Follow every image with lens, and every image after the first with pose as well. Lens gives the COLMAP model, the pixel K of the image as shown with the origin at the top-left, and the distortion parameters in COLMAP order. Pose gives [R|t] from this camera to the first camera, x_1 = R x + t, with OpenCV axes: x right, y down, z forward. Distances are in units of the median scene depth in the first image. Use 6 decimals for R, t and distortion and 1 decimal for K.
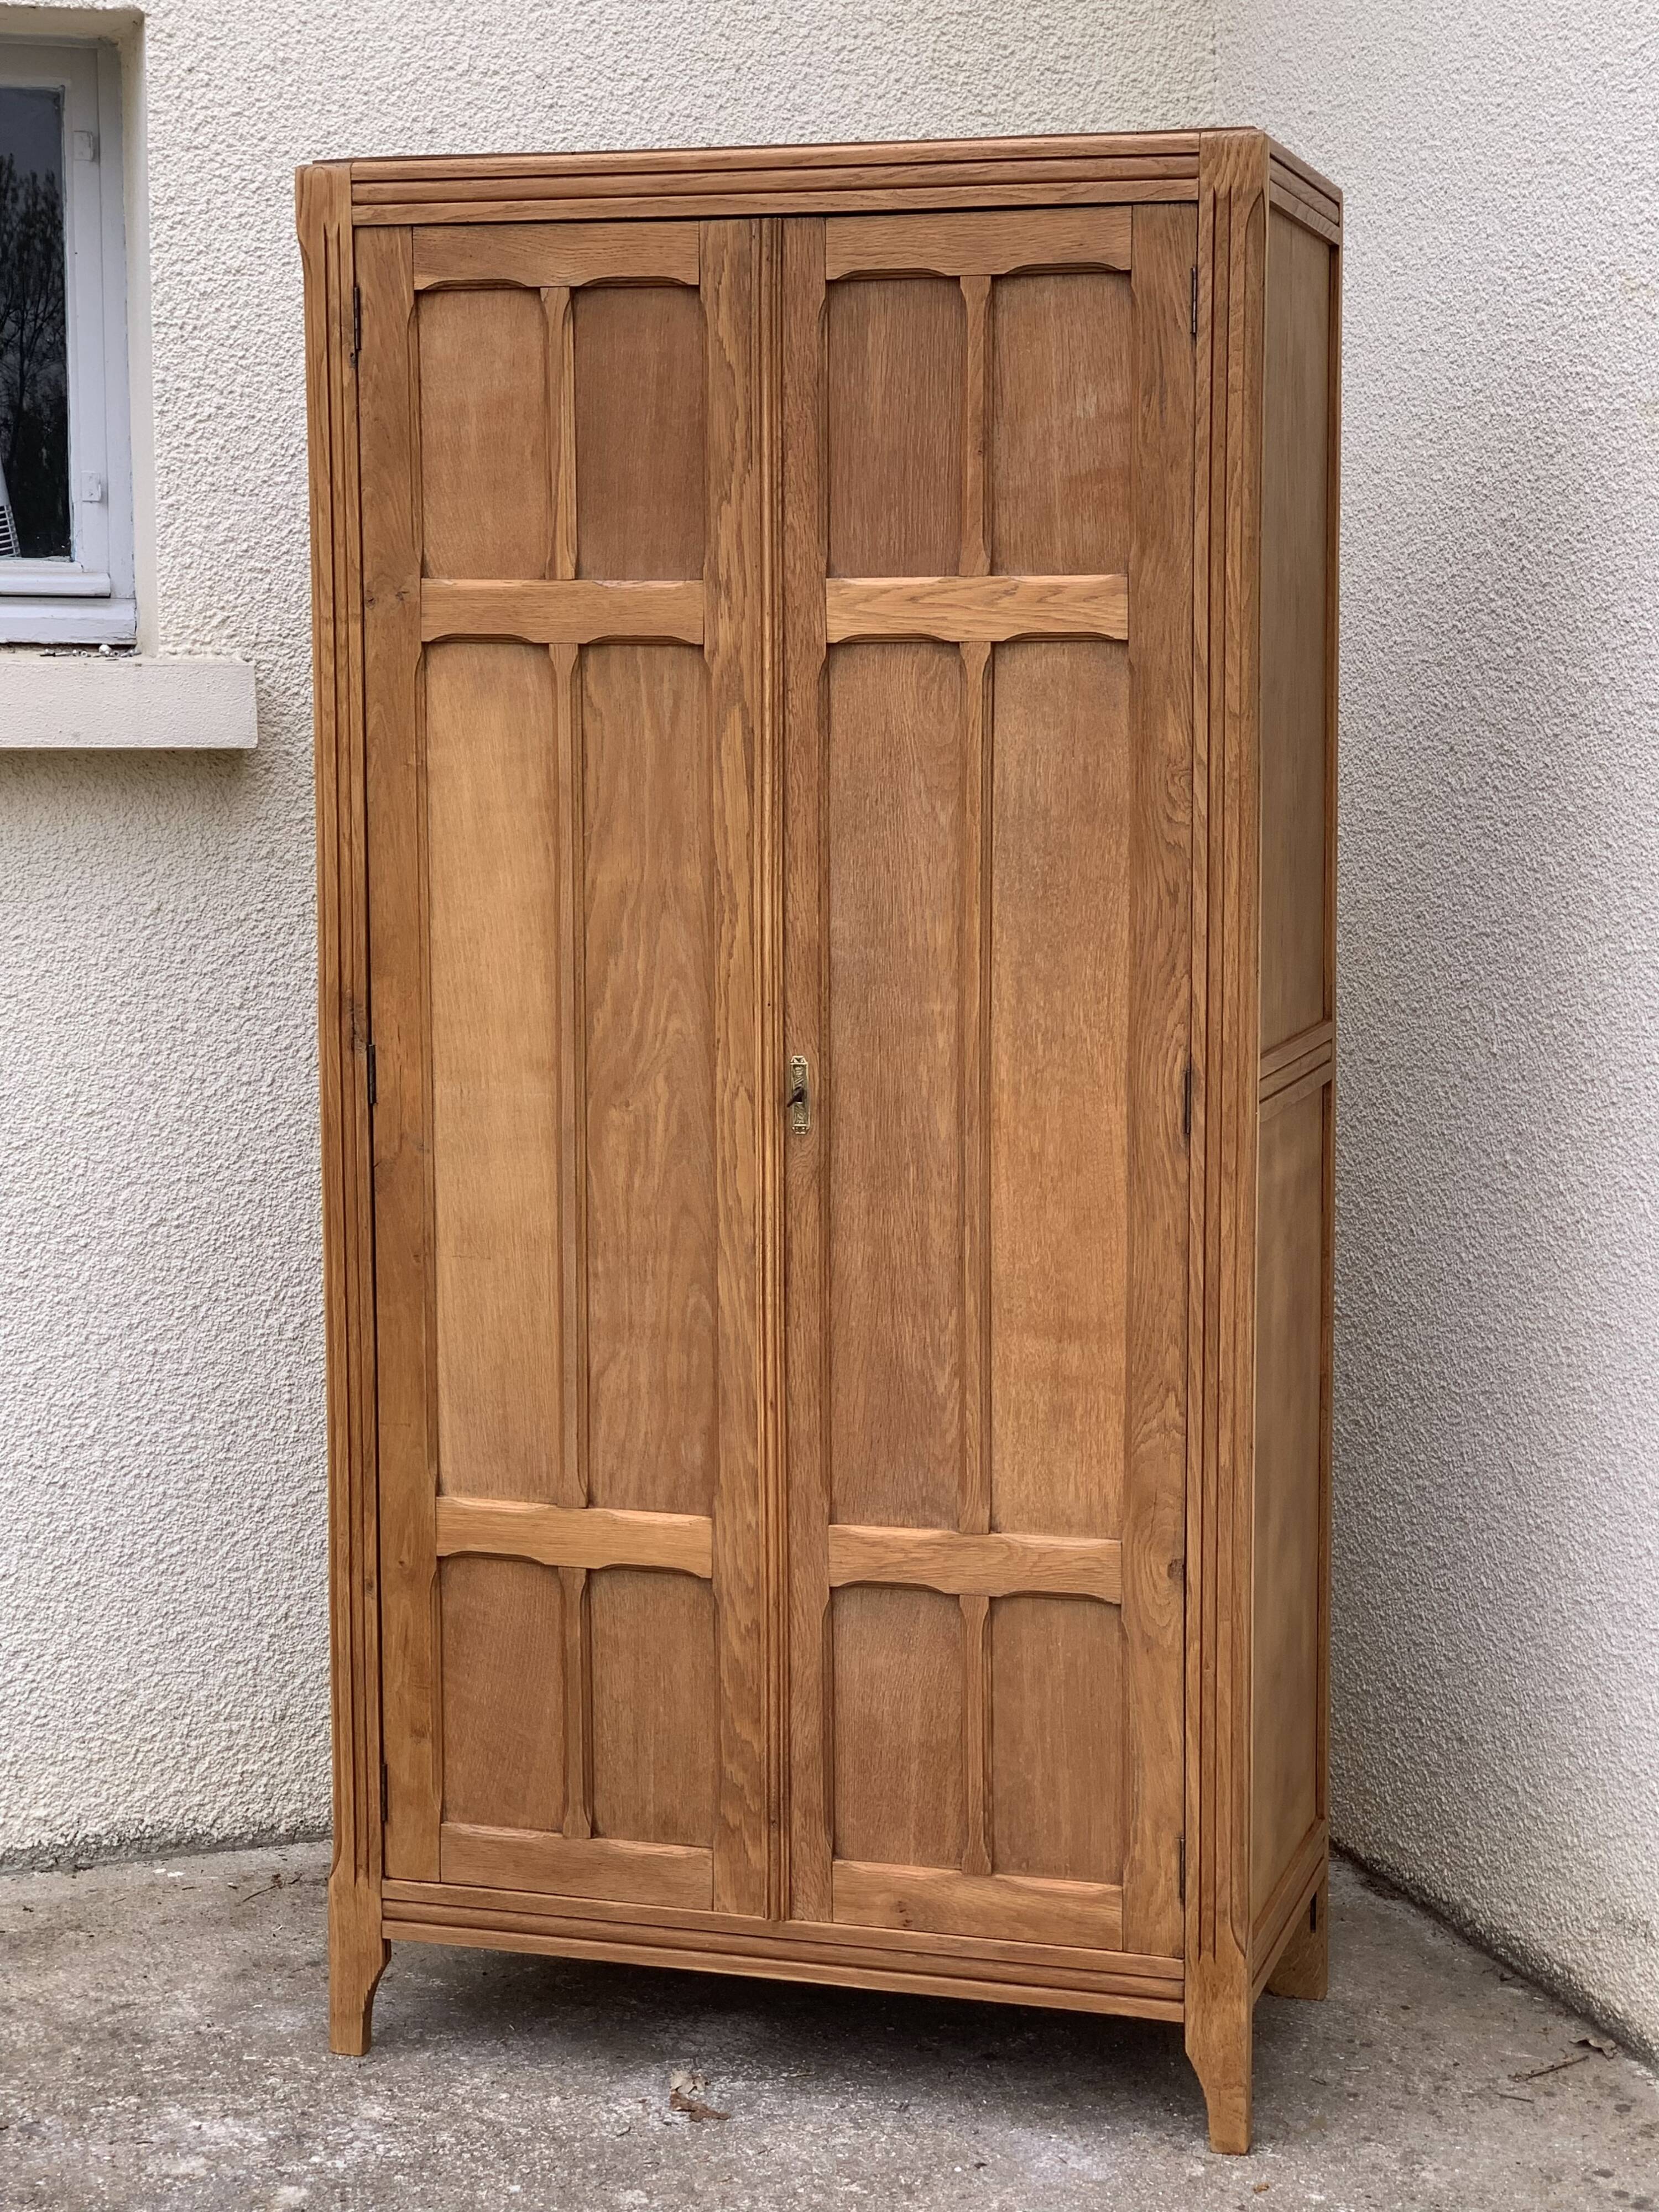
lens RADIAL K [[3877.6, 0, 823.9], [0, 3877.6, 1090.9], [0, 0, 1]] dist [0.057087, 0.000000]
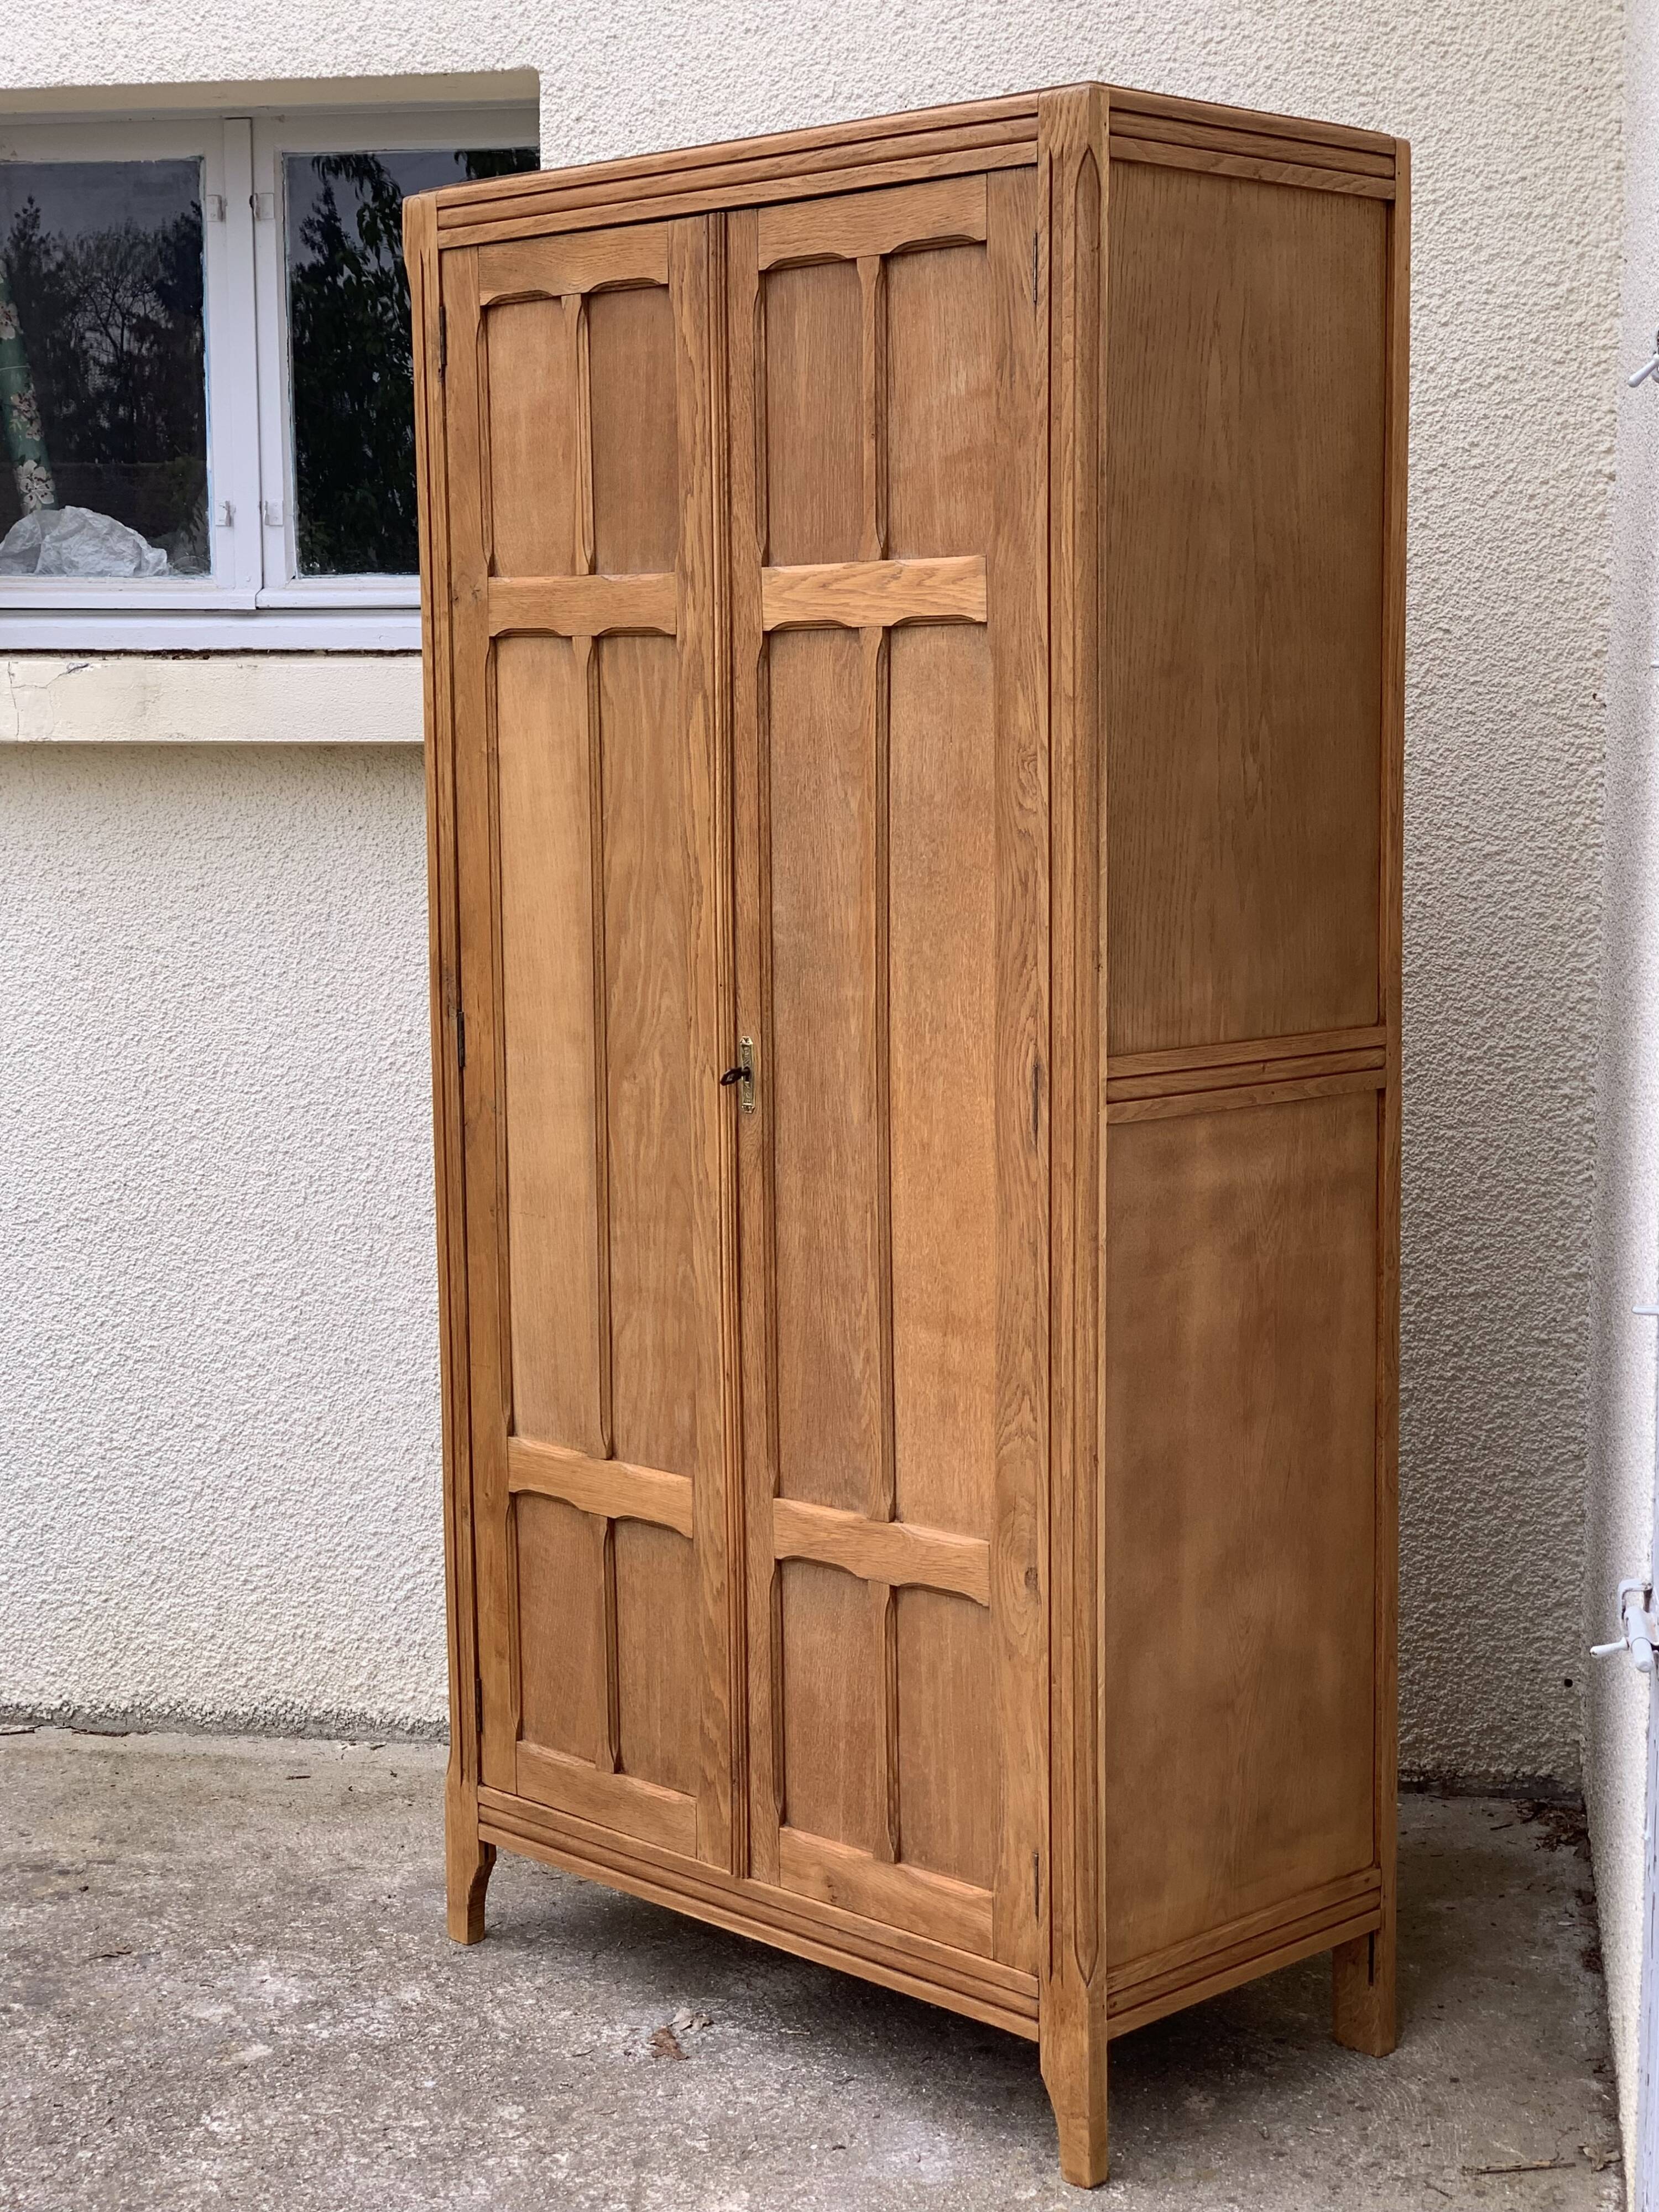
lens RADIAL K [[3512.9, 0, 836.5], [0, 3512.9, 1121.0], [0, 0, 1]] dist [0.053397, 0.000000]
pose [[0.878082, 0.051072, -0.475777, 0.441505], [-0.046167, 0.998691, 0.022000, -0.007990], [0.476278, 0.002648, 0.879291, 0.191455]]
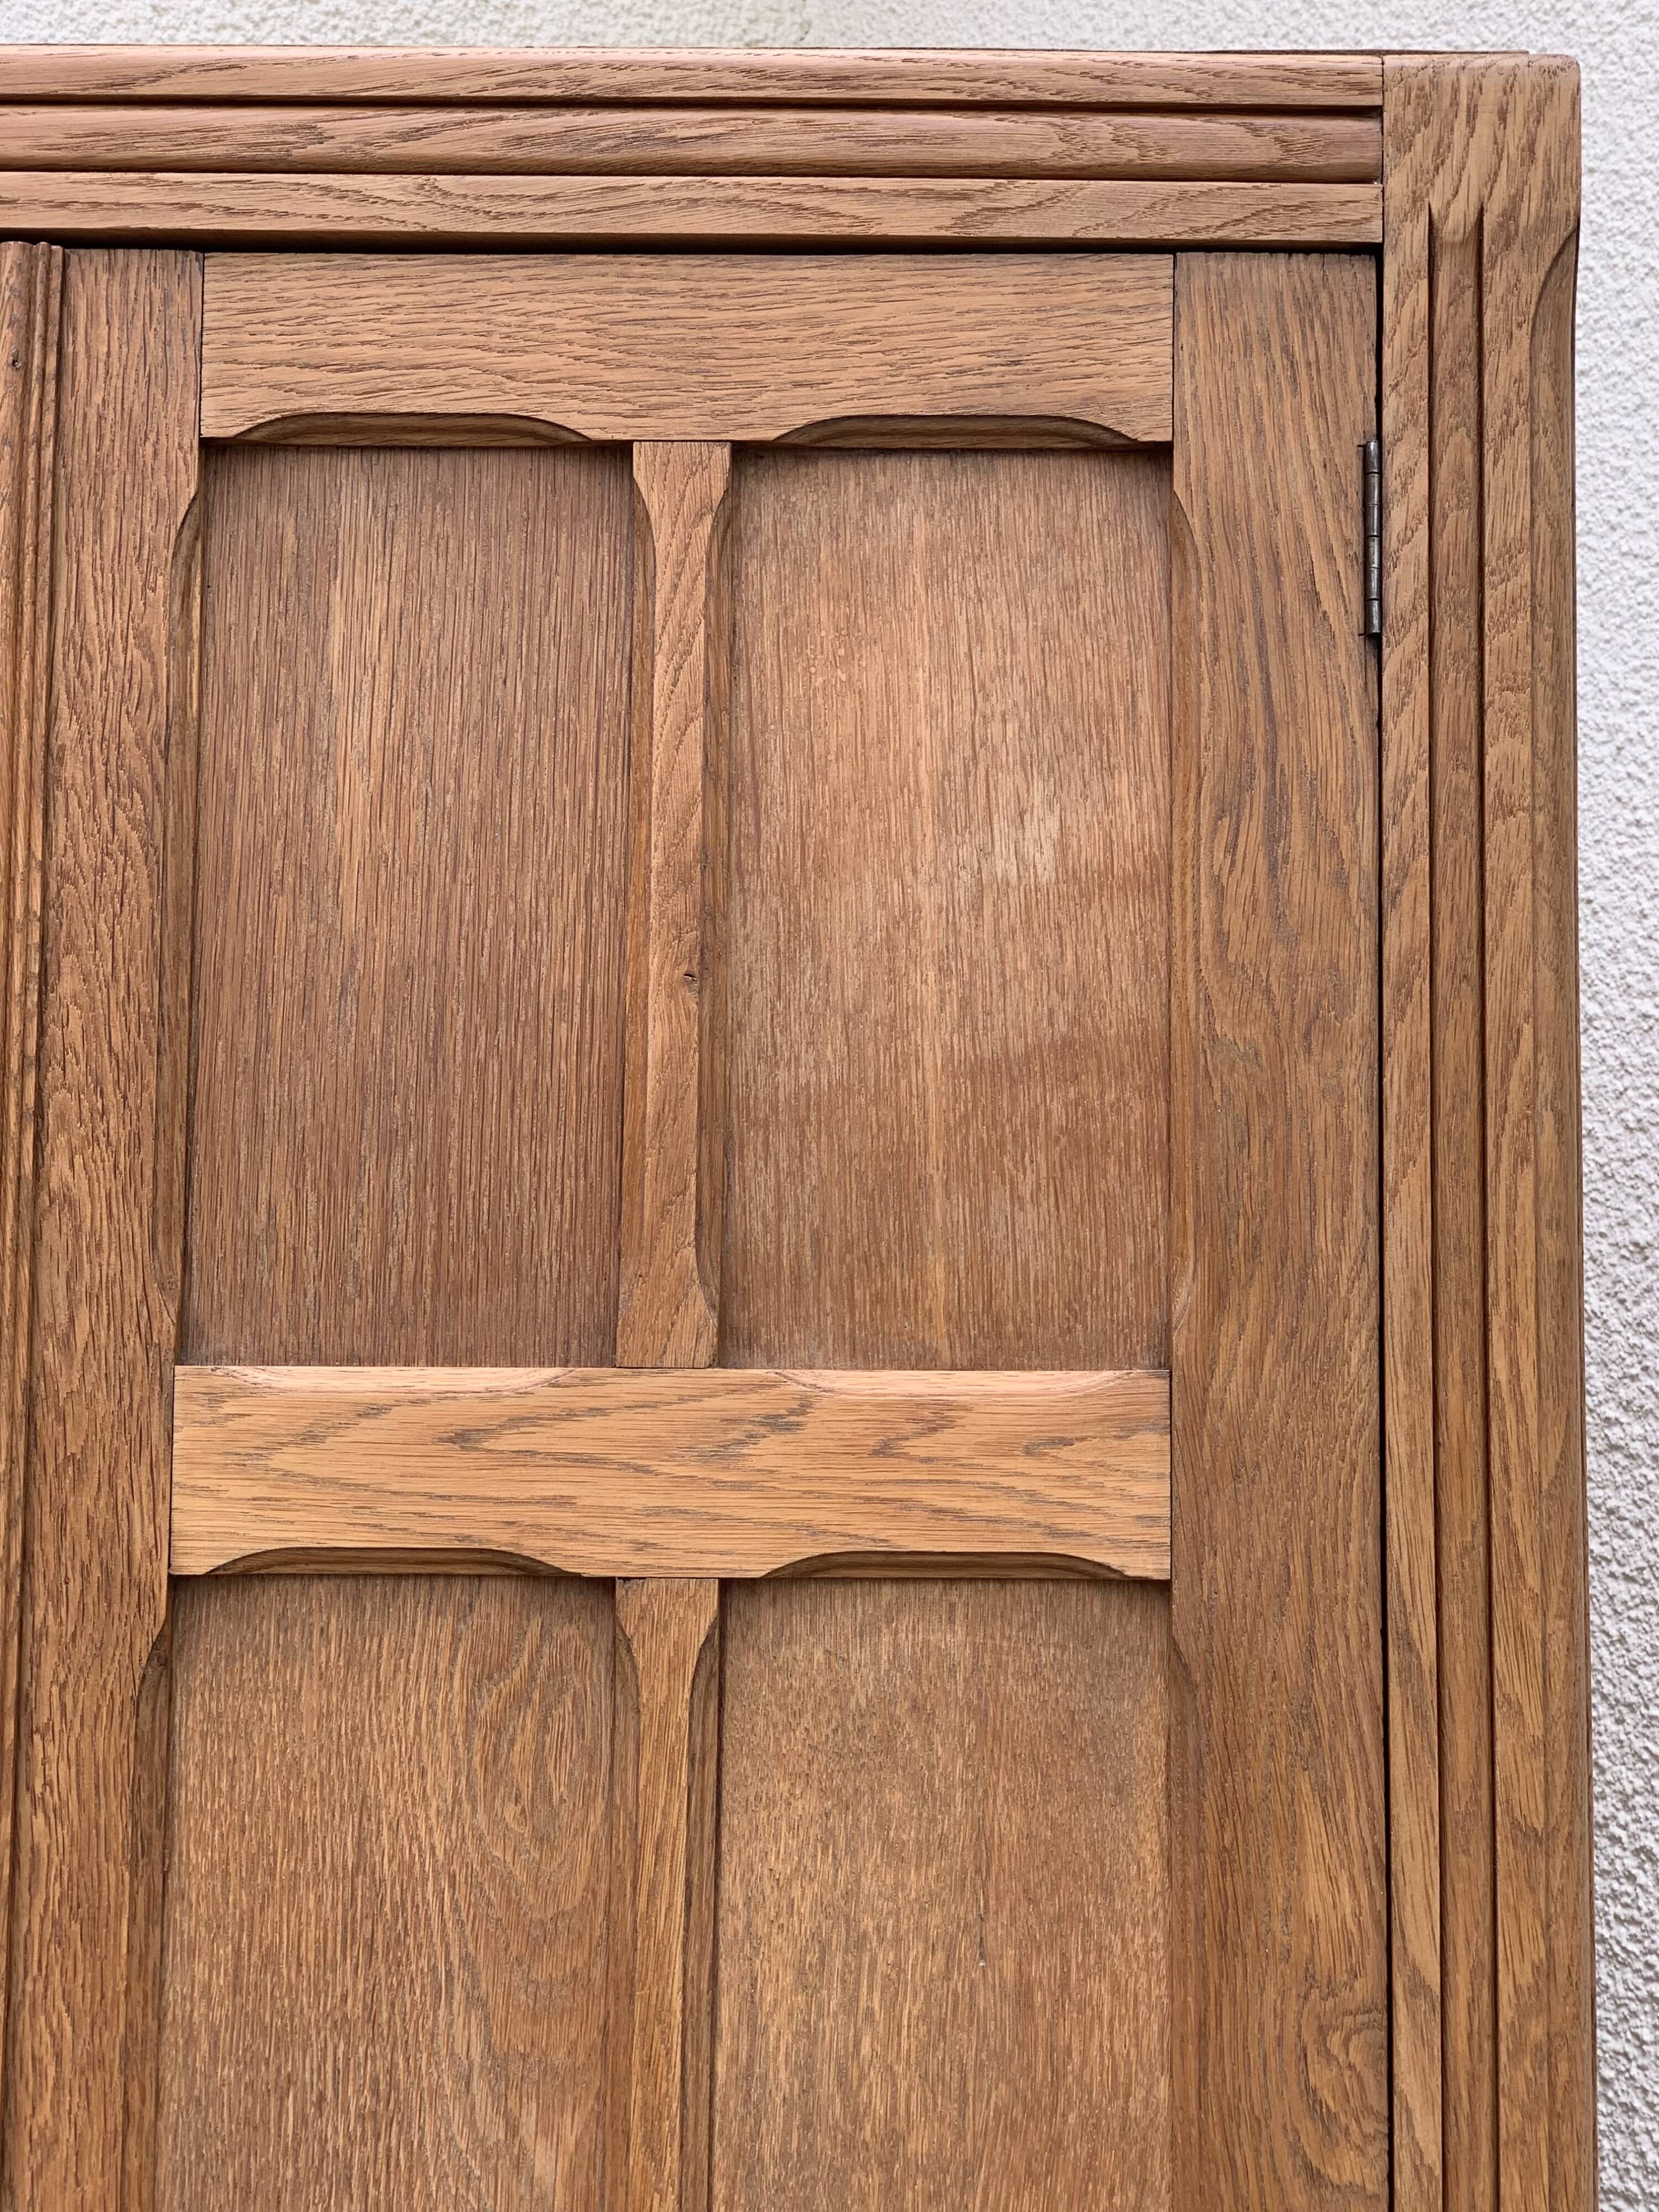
lens RADIAL K [[3584.6, 0, 819.2], [0, 3584.6, 1022.3], [0, 0, 1]] dist [0.049098, 0.000000]
pose [[0.967525, 0.039103, 0.249731, -0.021213], [0.014948, 0.977382, -0.210952, -0.093077], [-0.252331, 0.207834, 0.945058, 0.678423]]
